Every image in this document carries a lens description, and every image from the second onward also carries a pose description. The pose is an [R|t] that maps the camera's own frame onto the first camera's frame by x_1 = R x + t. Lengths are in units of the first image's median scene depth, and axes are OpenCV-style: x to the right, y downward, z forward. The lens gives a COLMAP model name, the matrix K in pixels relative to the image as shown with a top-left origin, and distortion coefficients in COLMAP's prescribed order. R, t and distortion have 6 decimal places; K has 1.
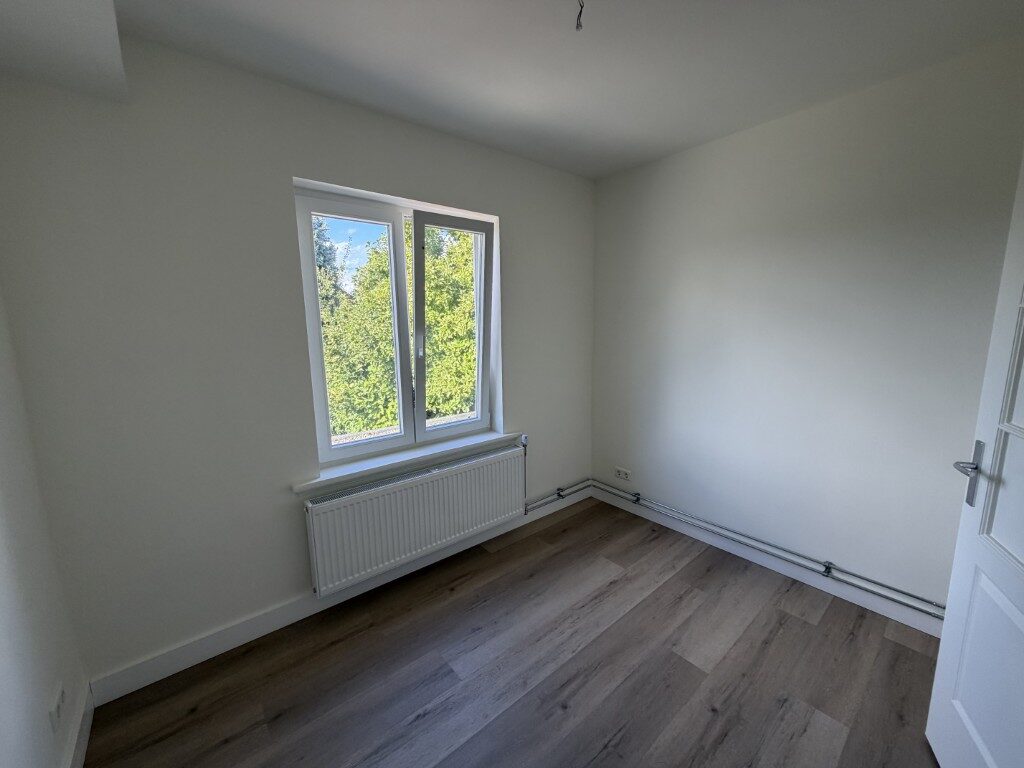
lens RADIAL K [[410.0, 0, 513.5], [0, 410.0, 382.1], [0, 0, 1]] dist [-0.001223, -0.000094]
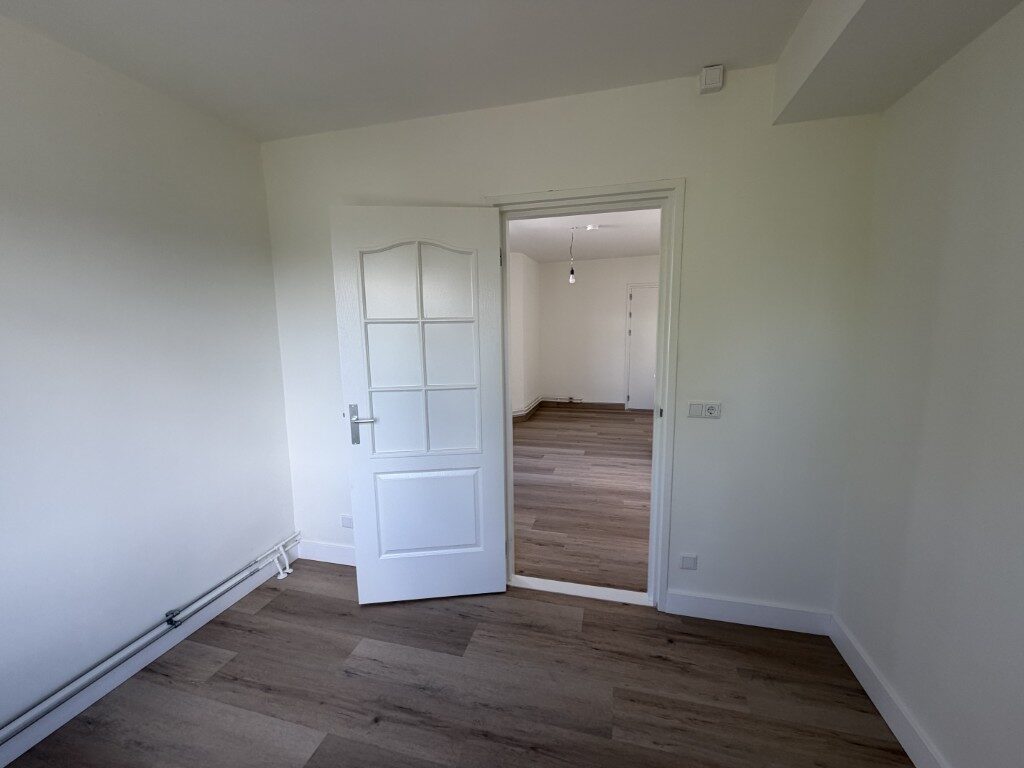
lens RADIAL K [[410.0, 0, 512.4], [0, 410.0, 383.9], [0, 0, 1]] dist [-0.001223, -0.000094]
pose [[-0.571084, -0.092592, 0.815653, -0.321199], [0.148143, 0.965680, 0.213346, -0.108842], [-0.807414, 0.242672, -0.537767, 0.799109]]
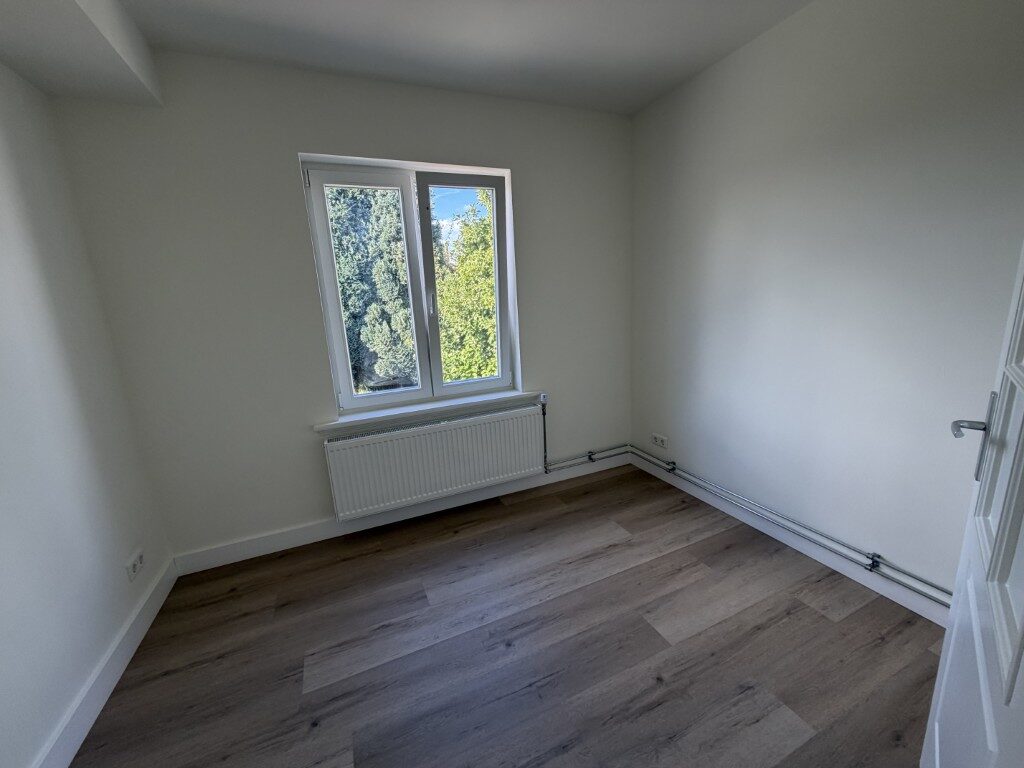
lens RADIAL K [[410.0, 0, 512.6], [0, 410.0, 383.3], [0, 0, 1]] dist [-0.001223, -0.000094]
pose [[0.959587, 0.020317, -0.280677, 0.311464], [-0.001283, 0.997696, 0.067833, 0.047650], [0.281408, -0.064732, 0.957402, 0.040172]]
